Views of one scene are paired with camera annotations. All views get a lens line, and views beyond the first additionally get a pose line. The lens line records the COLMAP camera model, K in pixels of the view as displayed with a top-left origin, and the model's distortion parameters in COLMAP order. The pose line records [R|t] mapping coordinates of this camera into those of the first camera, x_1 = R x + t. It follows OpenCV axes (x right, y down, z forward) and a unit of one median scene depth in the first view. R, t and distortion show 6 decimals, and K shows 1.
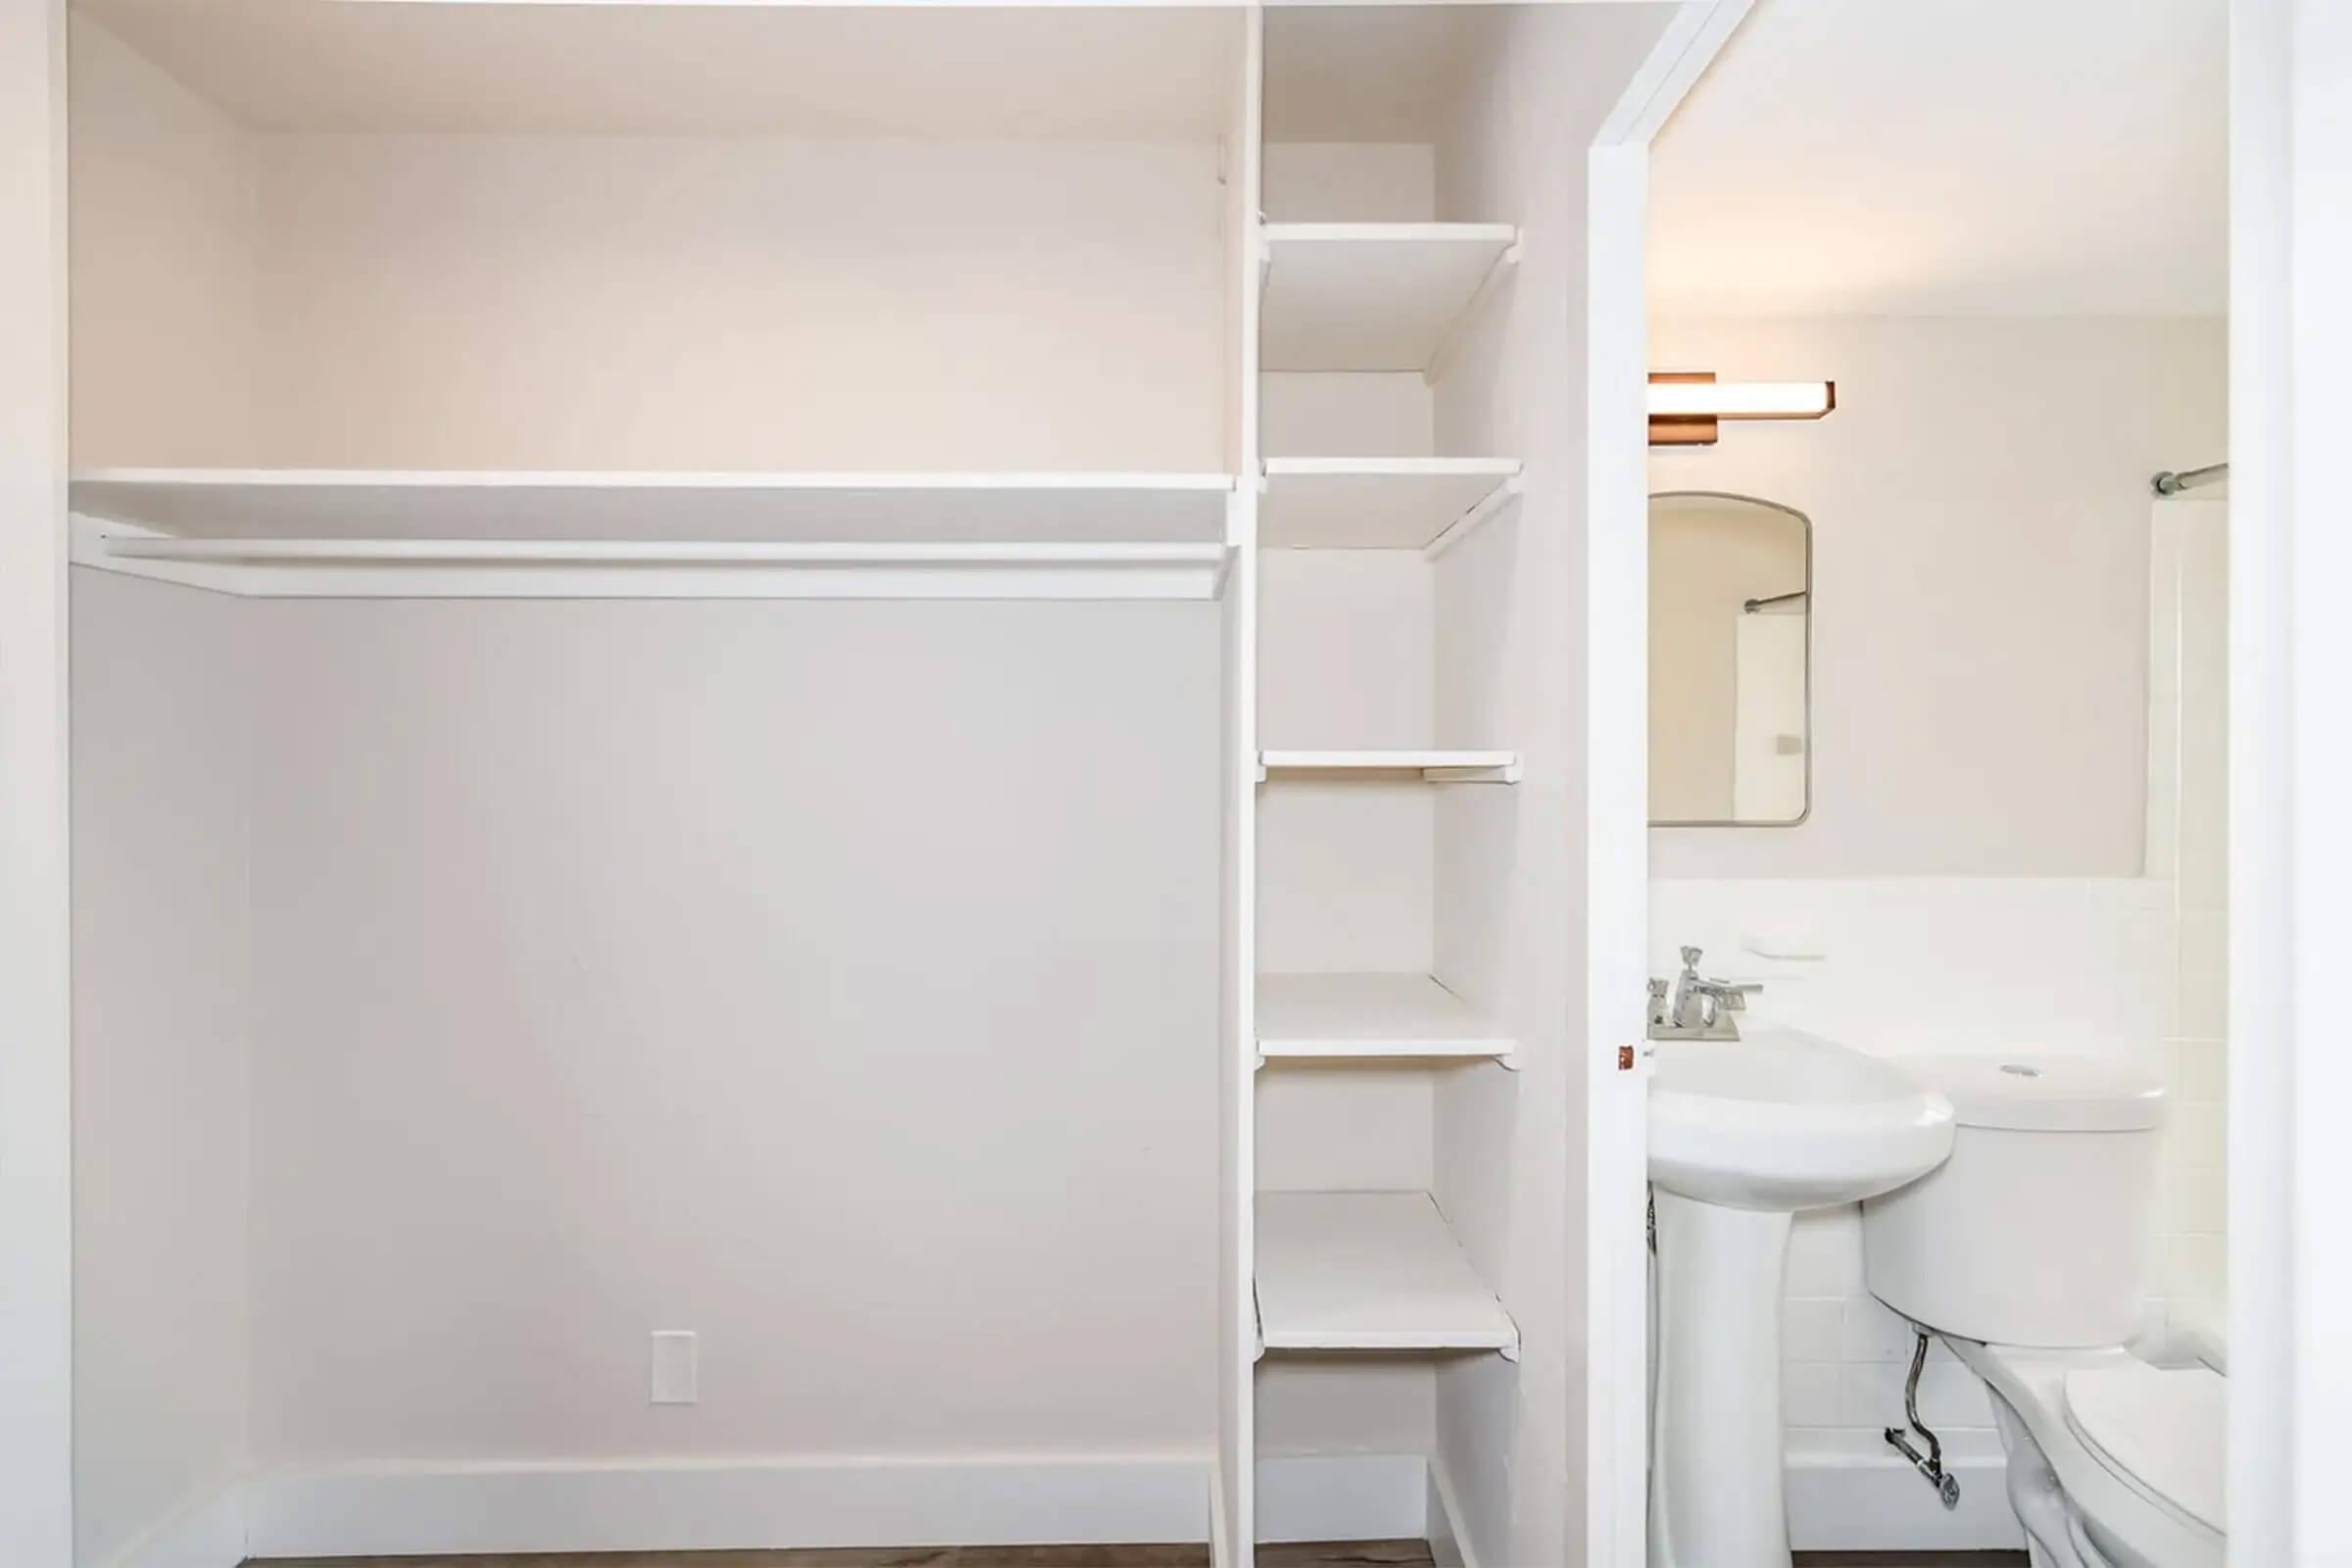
lens RADIAL K [[1063.0, 0, 1182.1], [0, 1063.0, 765.8], [0, 0, 1]] dist [0.008168, 0.000060]
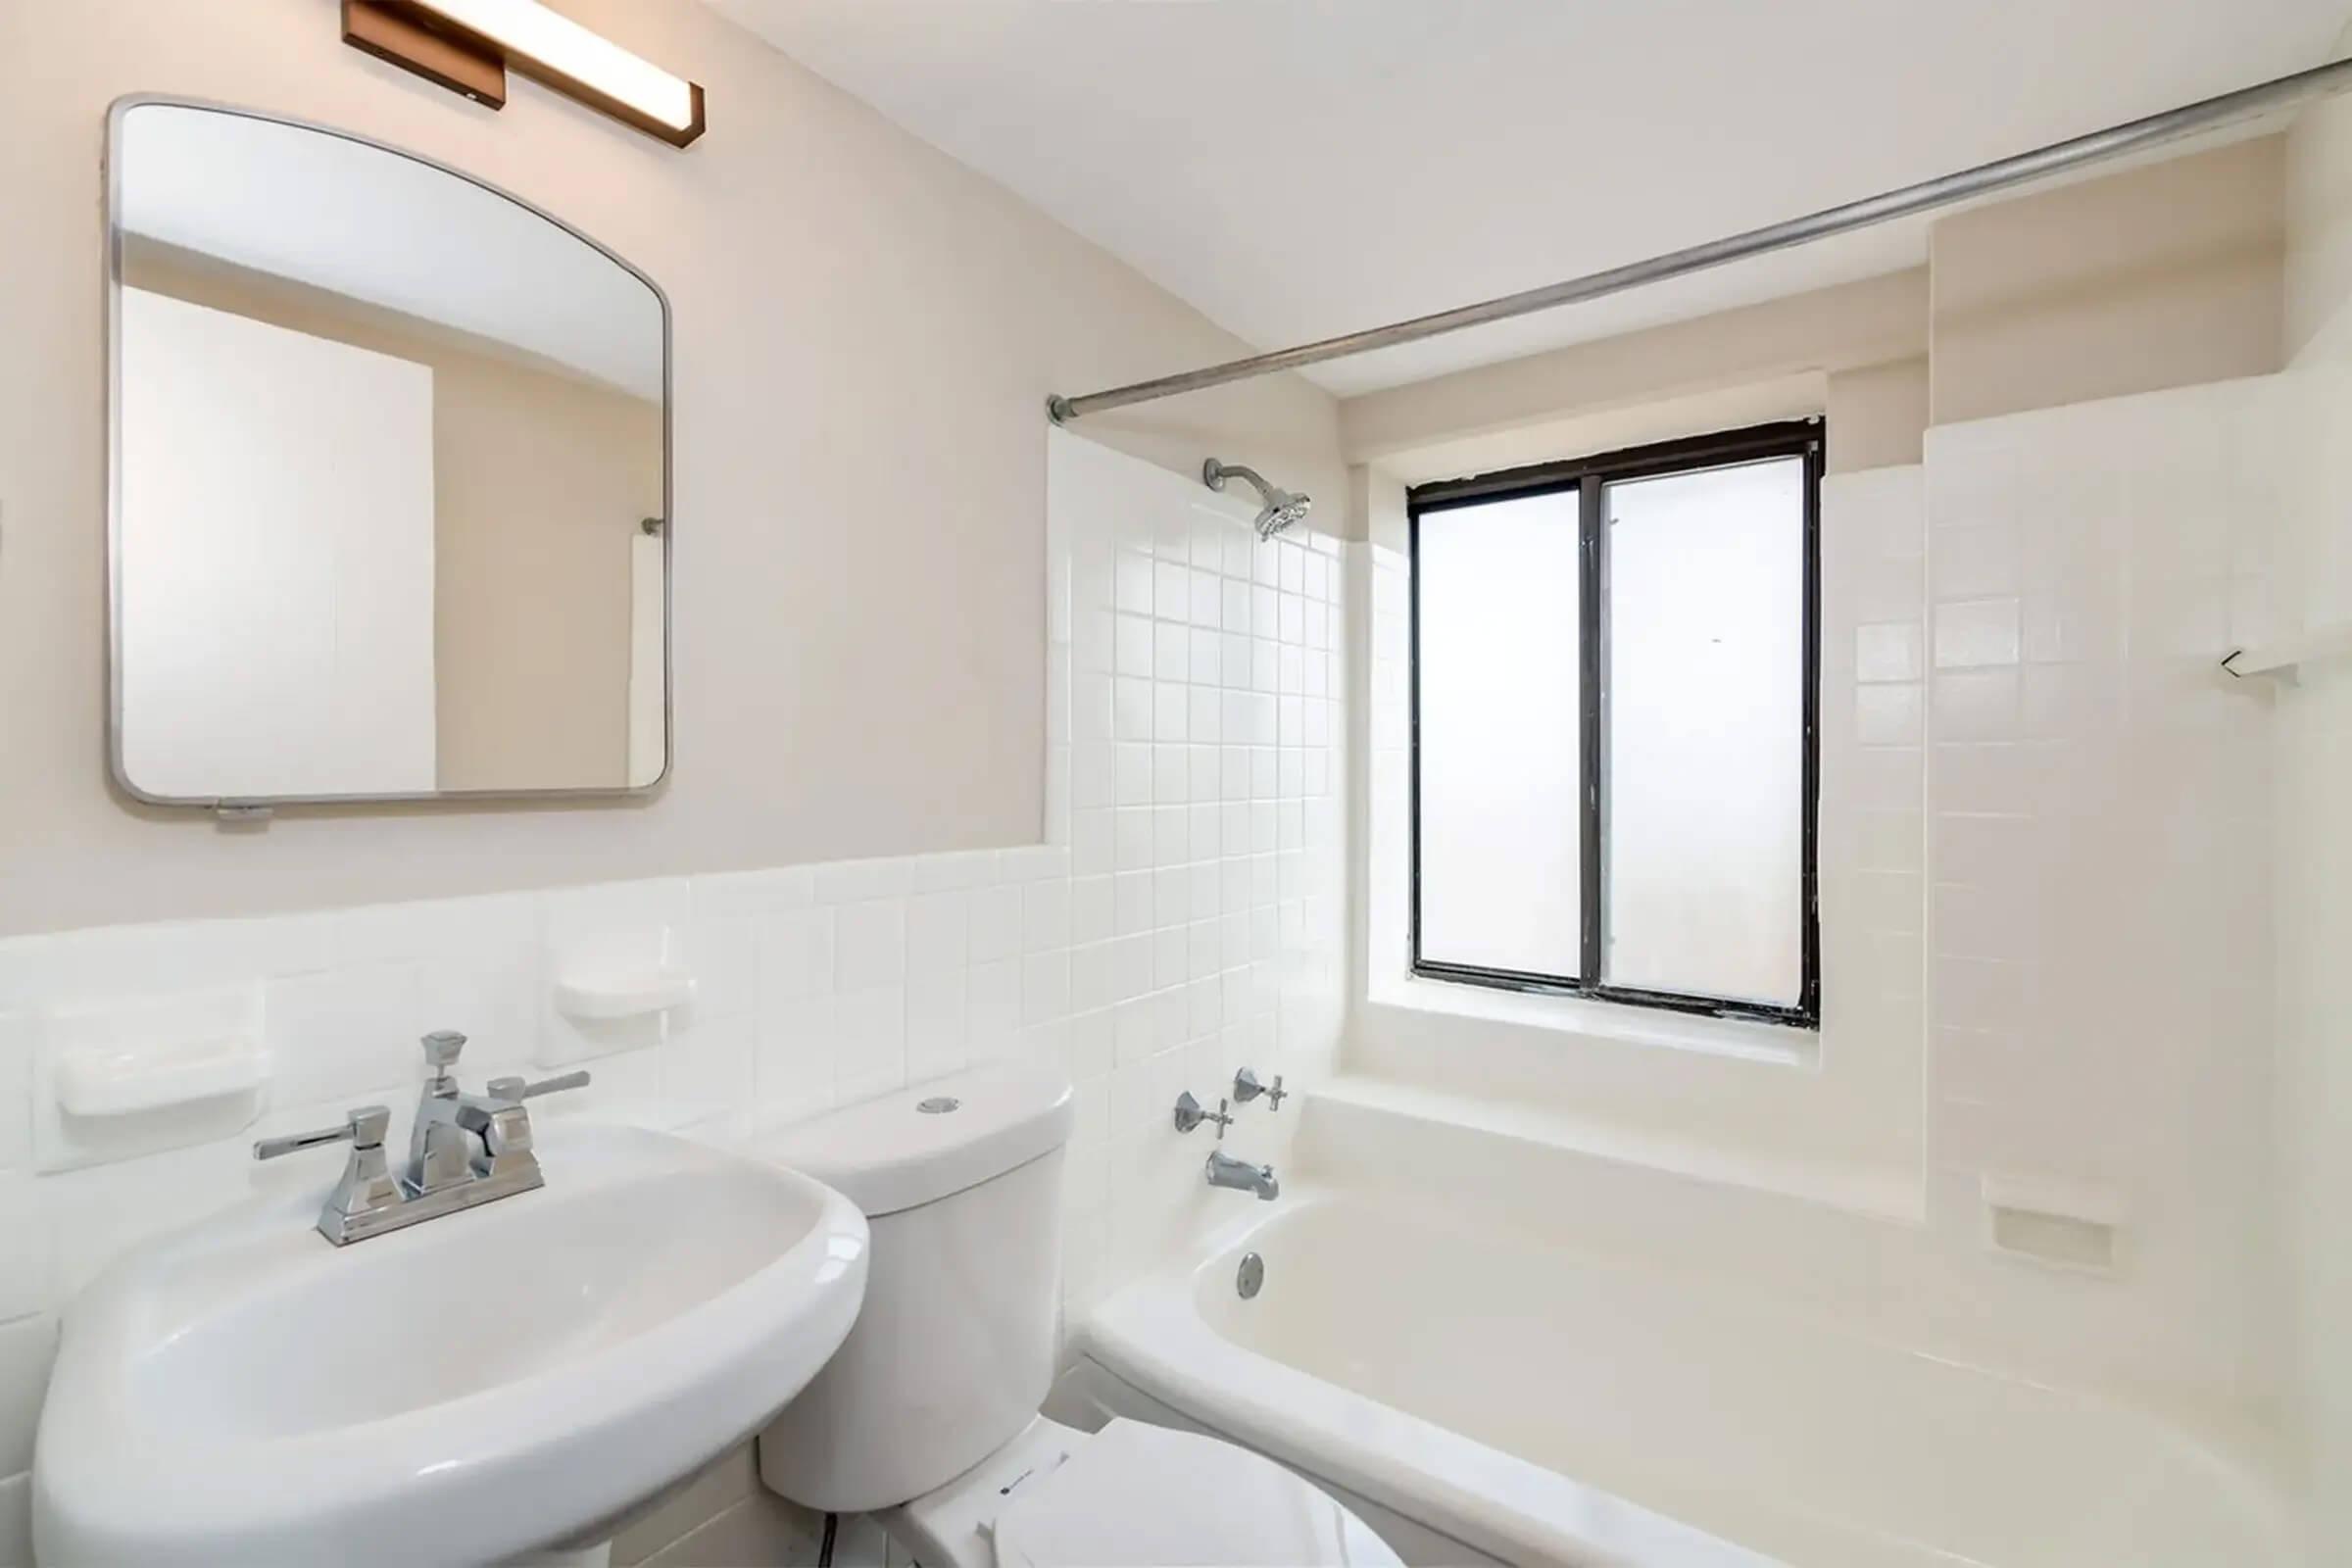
lens RADIAL K [[1063.0, 0, 1182.7], [0, 1063.0, 770.5], [0, 0, 1]] dist [0.008168, 0.000060]
pose [[0.602152, -0.004601, 0.798368, 0.278643], [0.004178, 0.999988, 0.002612, 0.042567], [-0.798371, 0.001763, 0.602164, 0.398209]]
